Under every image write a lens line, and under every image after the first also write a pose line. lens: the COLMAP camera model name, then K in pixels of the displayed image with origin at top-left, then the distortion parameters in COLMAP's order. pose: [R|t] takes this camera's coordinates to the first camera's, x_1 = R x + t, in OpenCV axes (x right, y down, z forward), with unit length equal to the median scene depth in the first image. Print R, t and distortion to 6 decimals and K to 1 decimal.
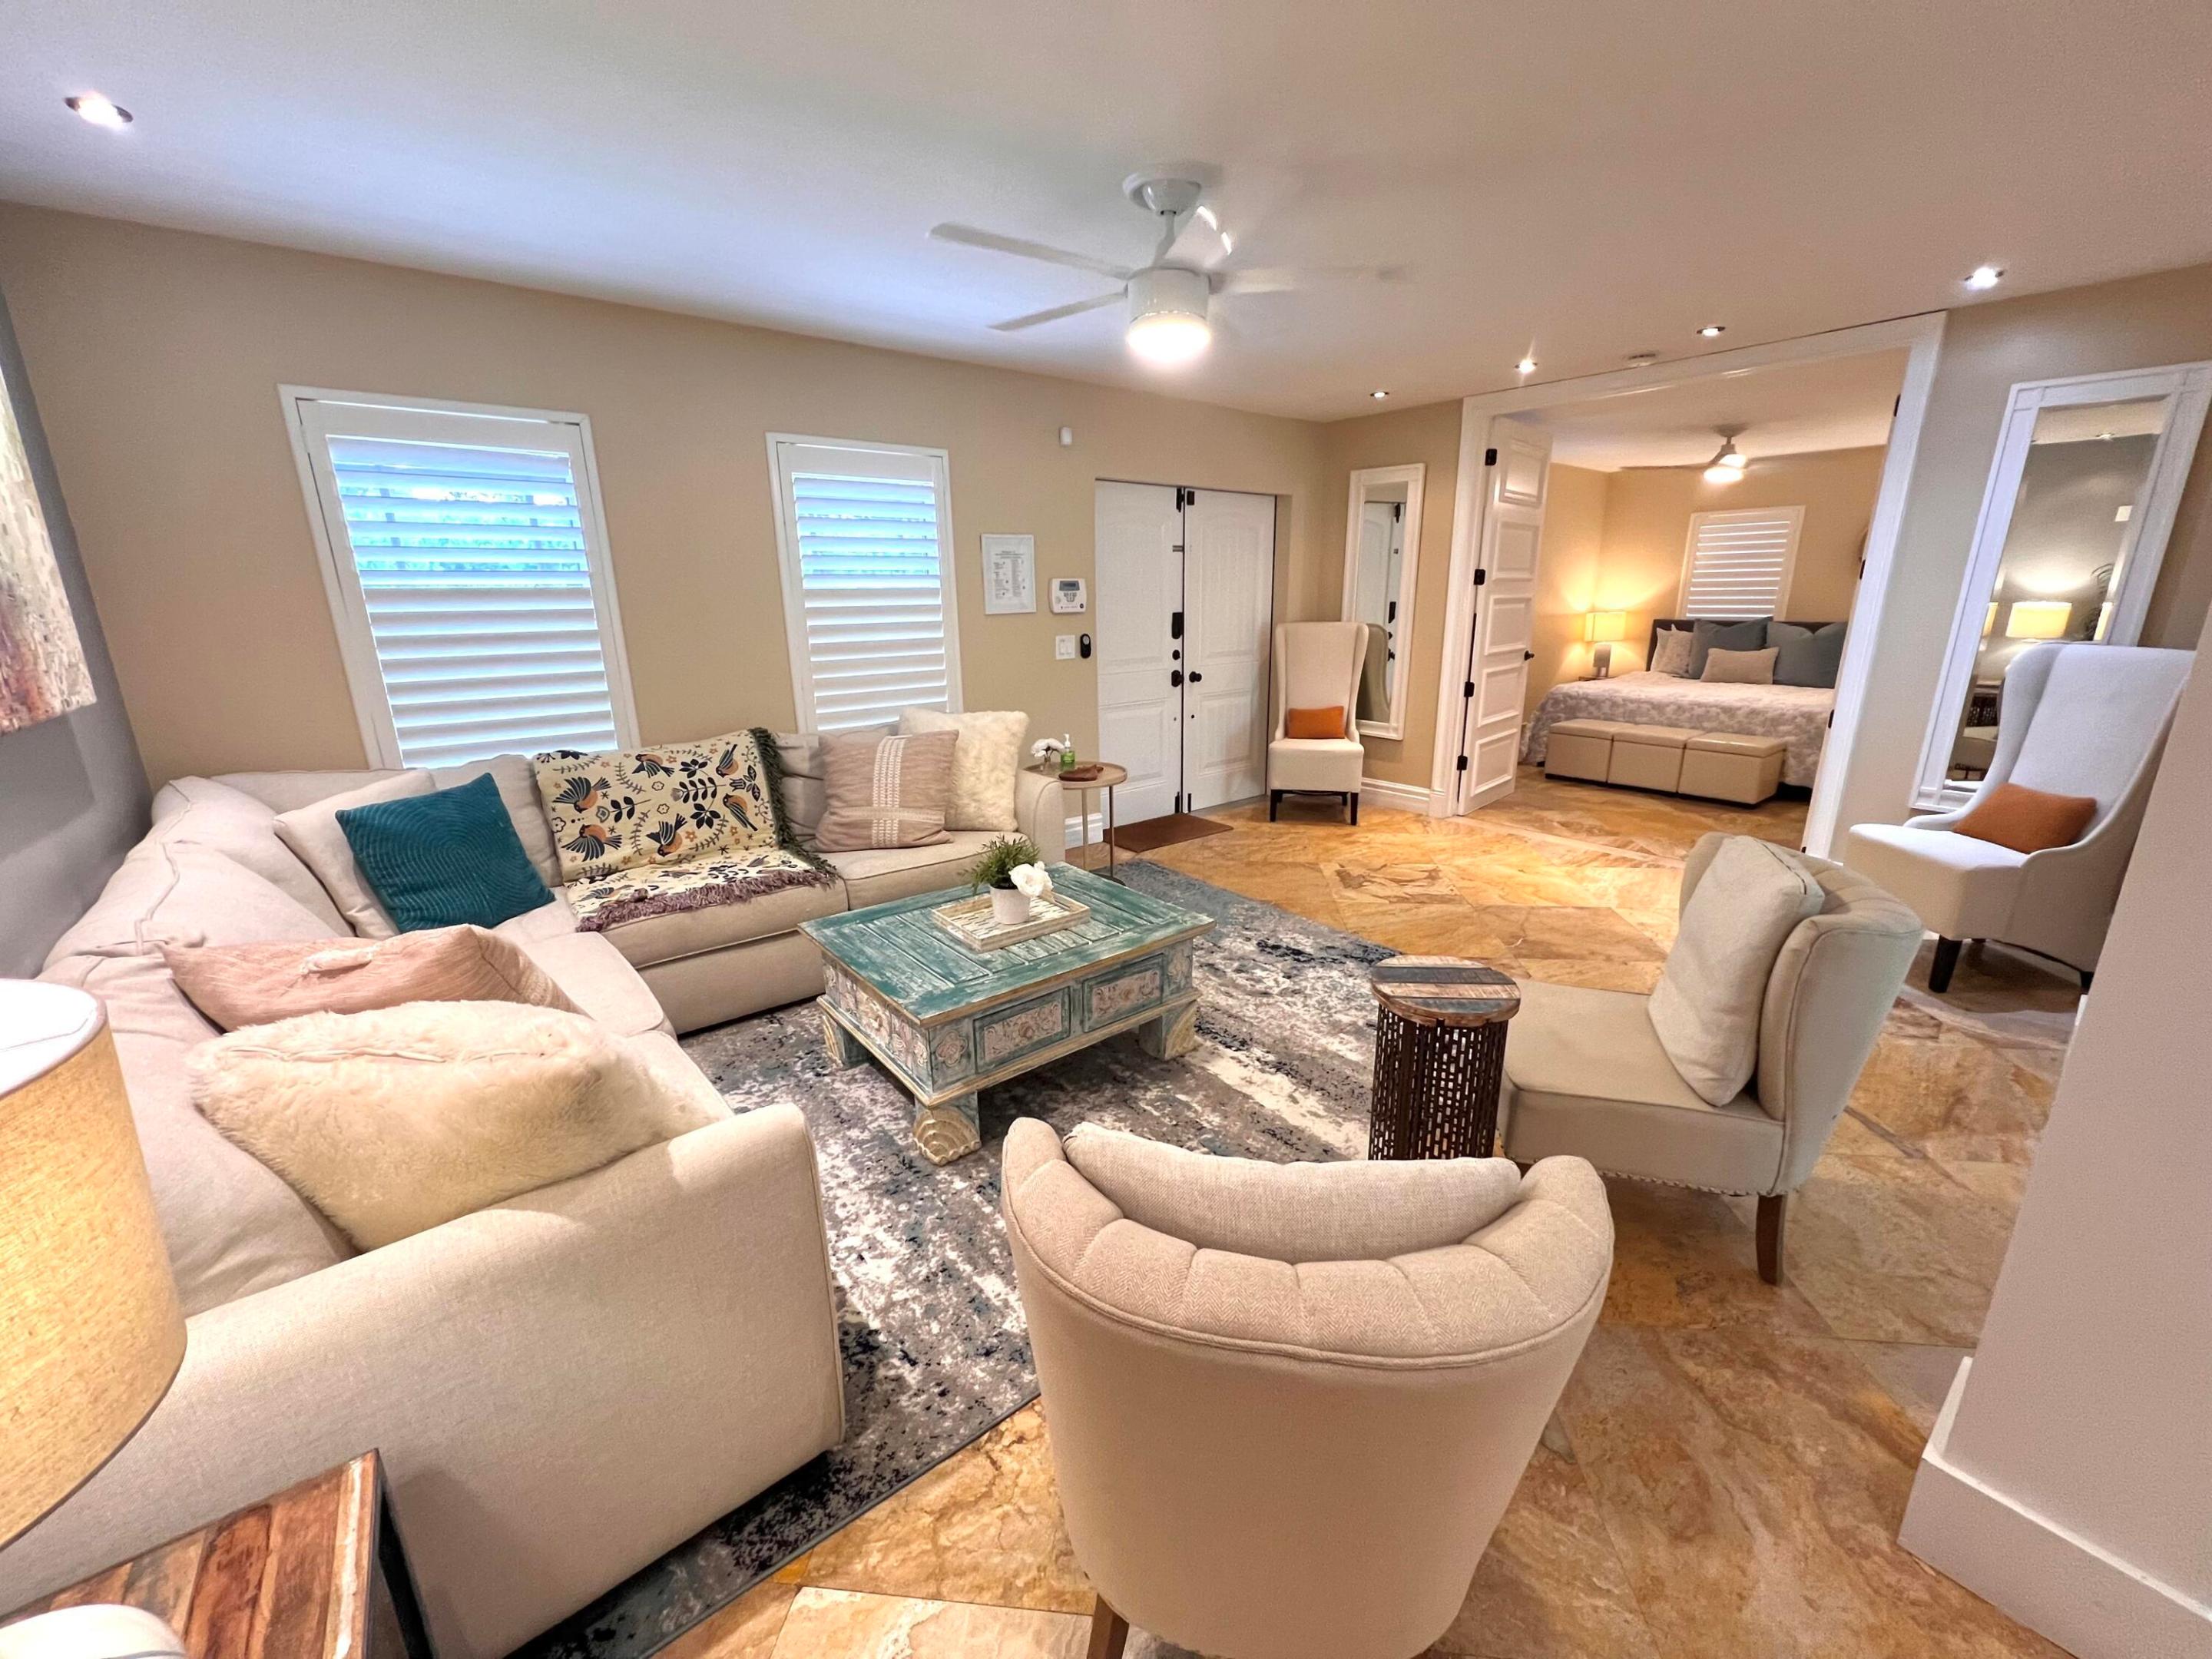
lens RADIAL K [[885.9, 0, 1112.4], [0, 885.9, 829.6], [0, 0, 1]] dist [-0.000753, 0.000811]
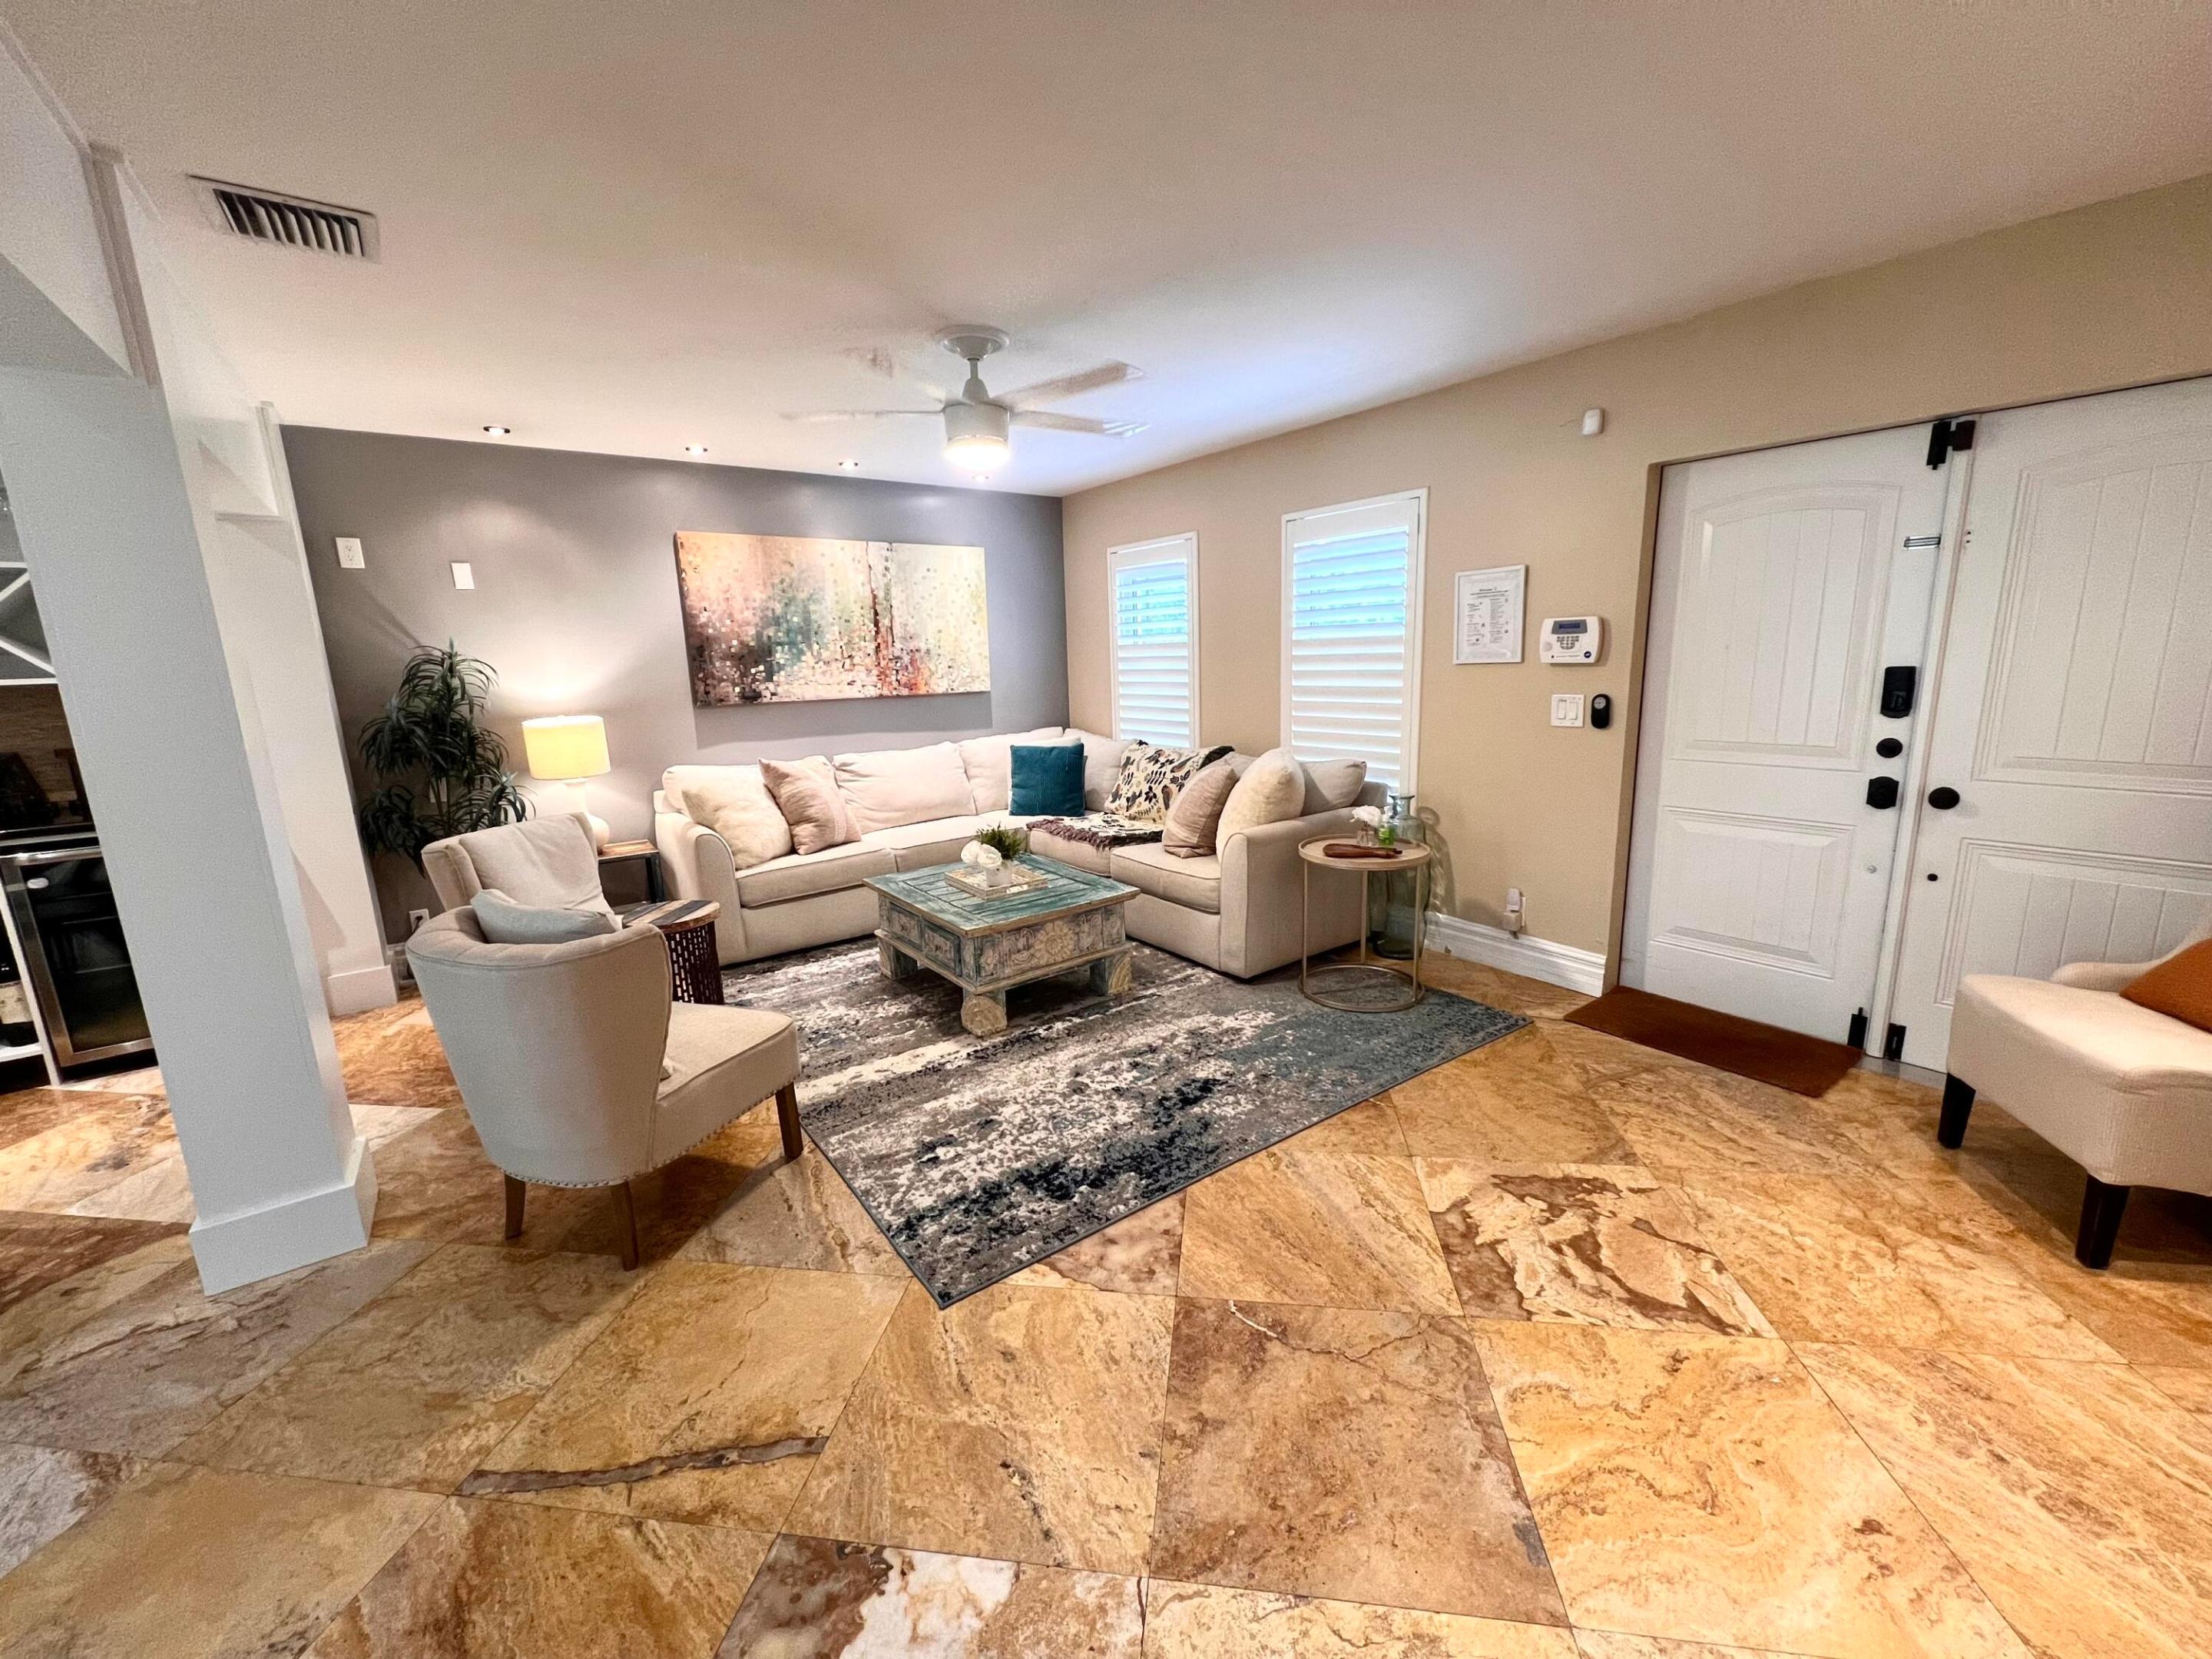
lens RADIAL K [[879.8, 0, 1106.0], [0, 879.8, 829.5], [0, 0, 1]] dist [-0.001849, 0.000491]
pose [[-0.049536, 0.208716, -0.976721, 0.896965], [-0.230552, 0.949121, 0.214511, -0.233530], [0.971798, 0.235811, 0.001104, 0.844875]]
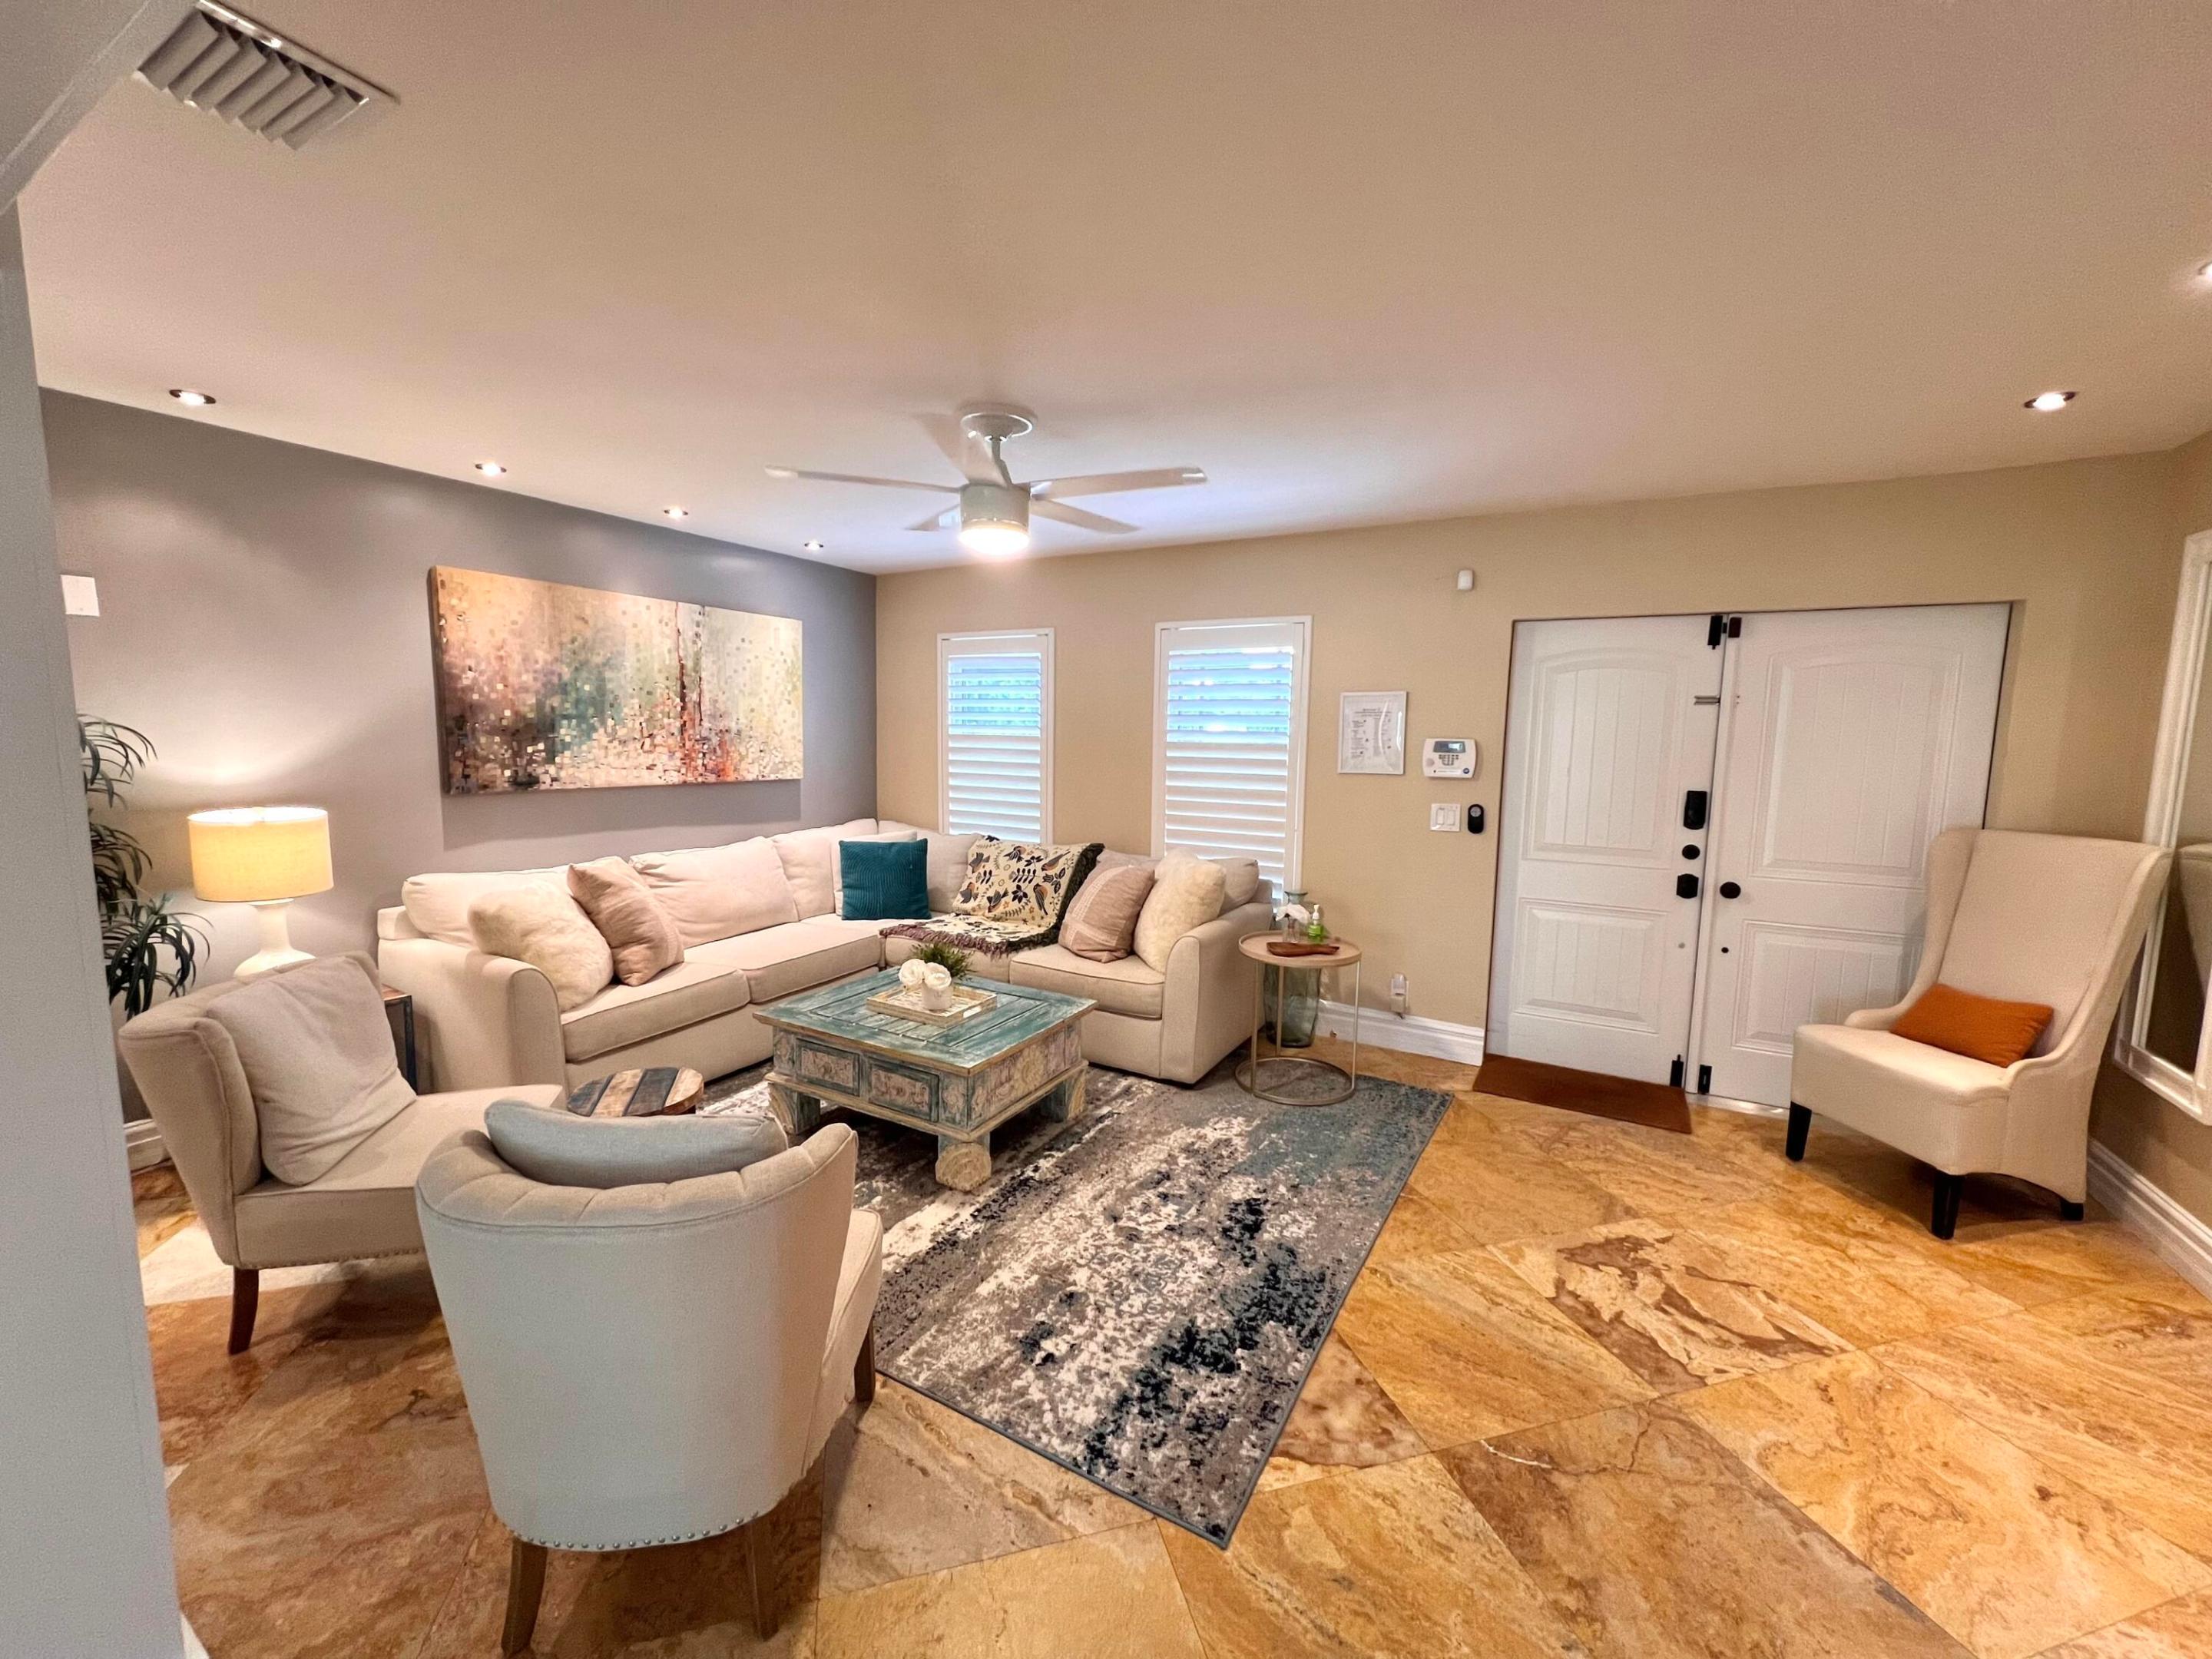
lens RADIAL K [[879.8, 0, 1106.0], [0, 879.8, 829.5], [0, 0, 1]] dist [-0.001849, 0.000491]
pose [[0.356742, 0.121049, -0.926327, 0.789851], [-0.264646, 0.964046, 0.024059, -0.166981], [0.895934, 0.236566, 0.375950, 0.513688]]
